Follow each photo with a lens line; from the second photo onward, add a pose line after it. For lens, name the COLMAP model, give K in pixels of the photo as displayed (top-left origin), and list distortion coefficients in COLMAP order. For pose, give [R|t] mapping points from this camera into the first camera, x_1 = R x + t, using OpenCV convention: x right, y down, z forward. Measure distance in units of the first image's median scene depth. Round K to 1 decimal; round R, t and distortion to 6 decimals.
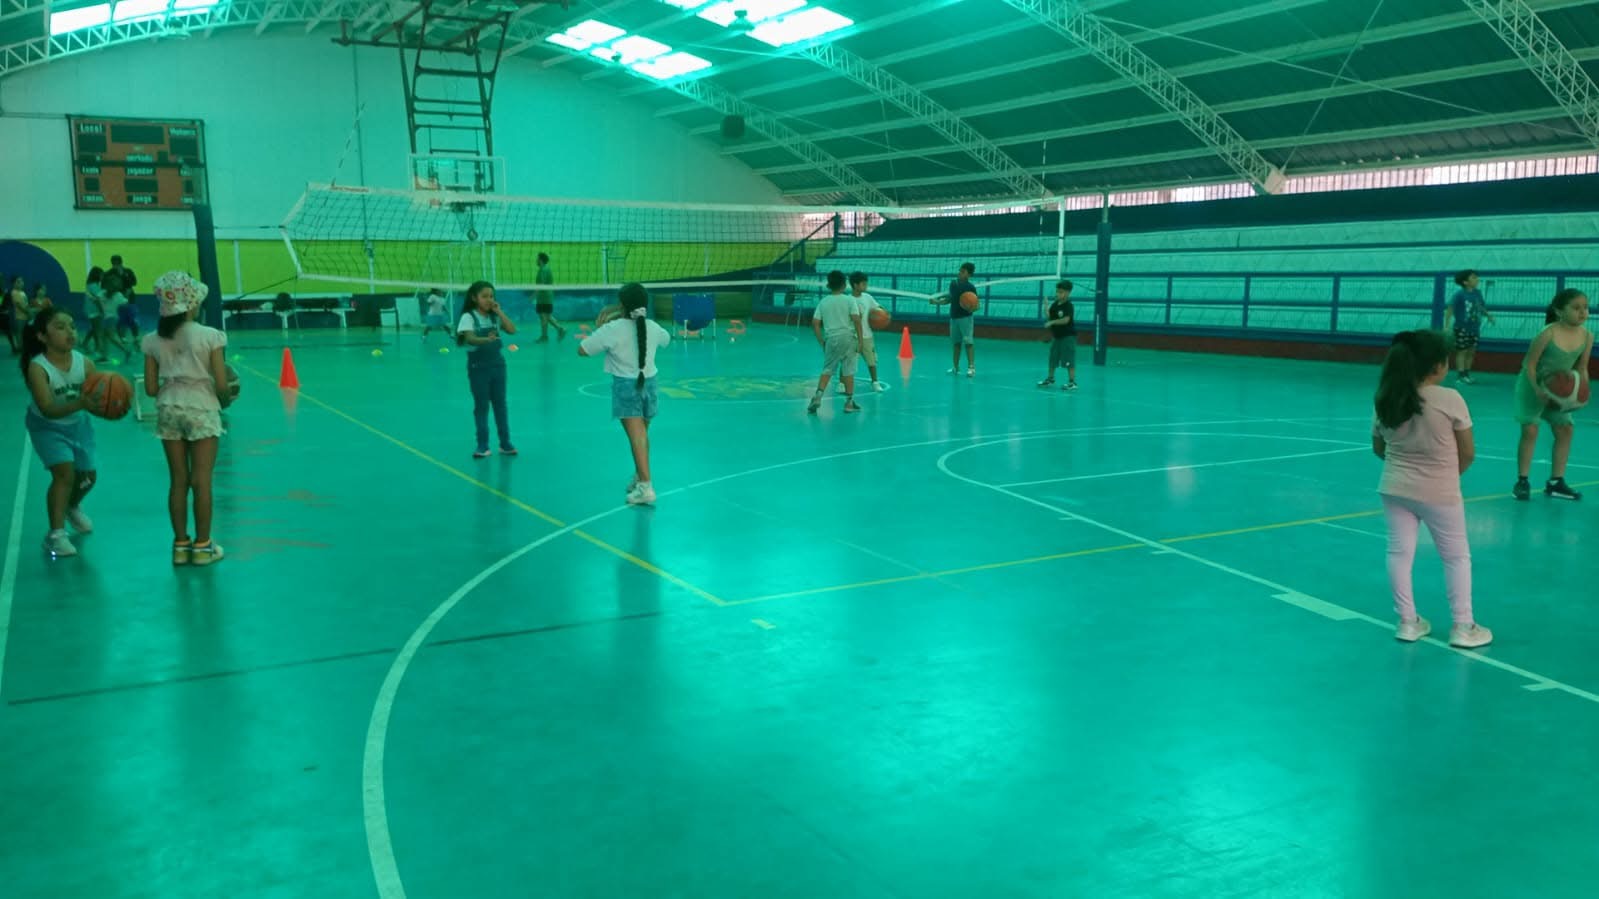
lens RADIAL K [[1410.2, 0, 802.9], [0, 1410.2, 461.3], [0, 0, 1]] dist [0.110410, -0.022313]
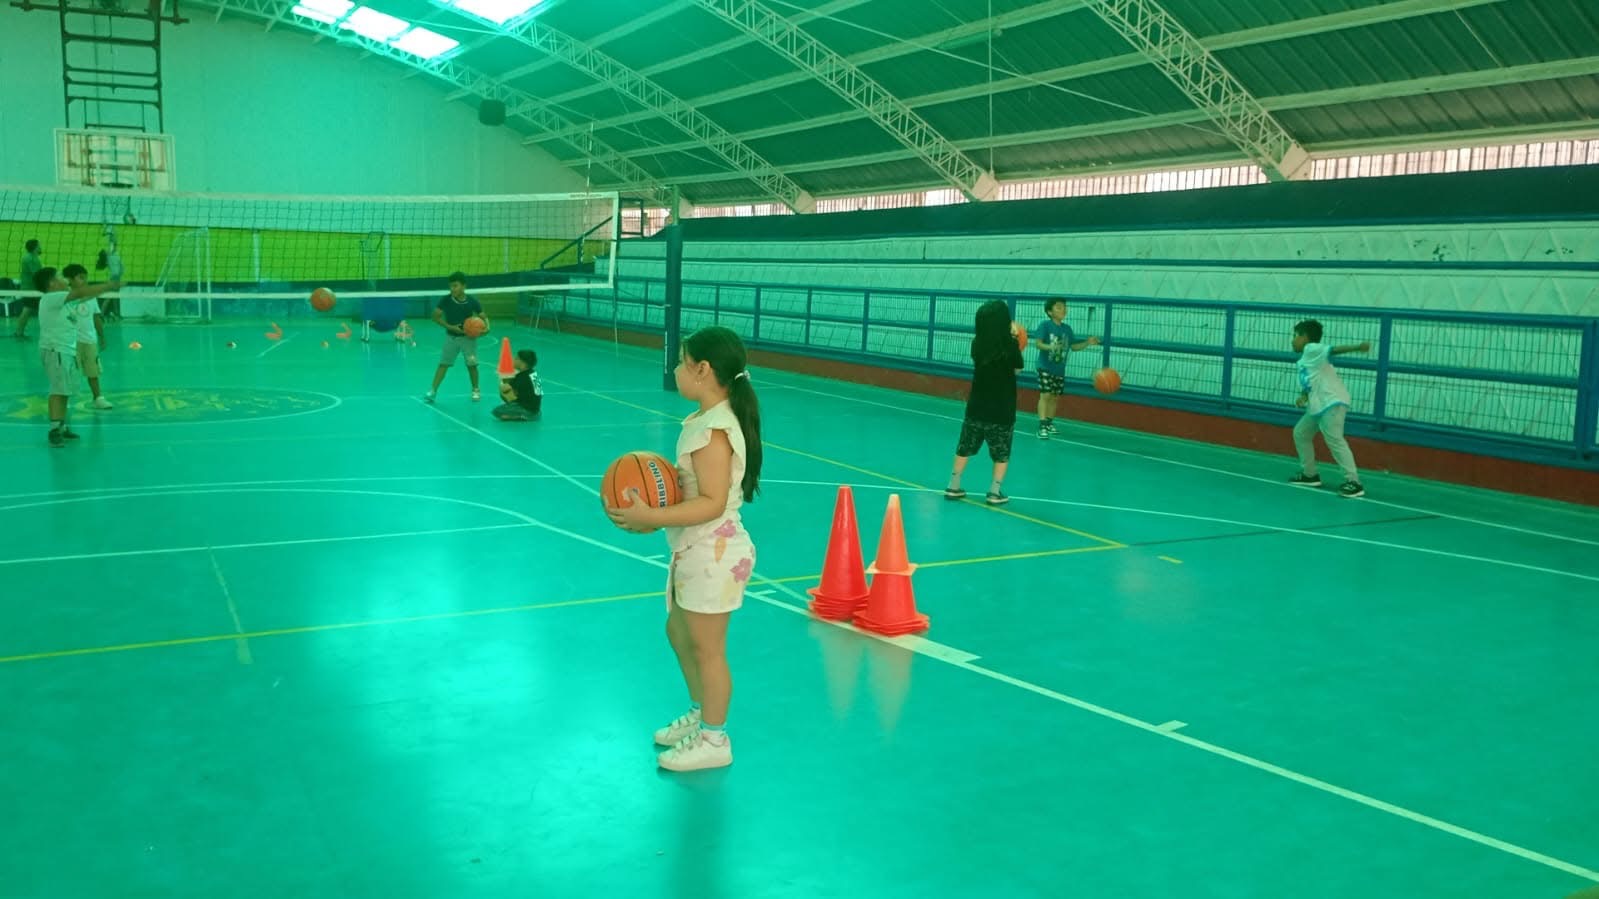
lens RADIAL K [[1410.2, 0, 802.2], [0, 1410.2, 431.7], [0, 0, 1]] dist [0.110410, -0.022313]
pose [[0.998300, 0.032421, -0.048431, 0.245606], [-0.033525, 0.999193, -0.022144, -0.018992], [0.047674, 0.023730, 0.998581, 0.111585]]
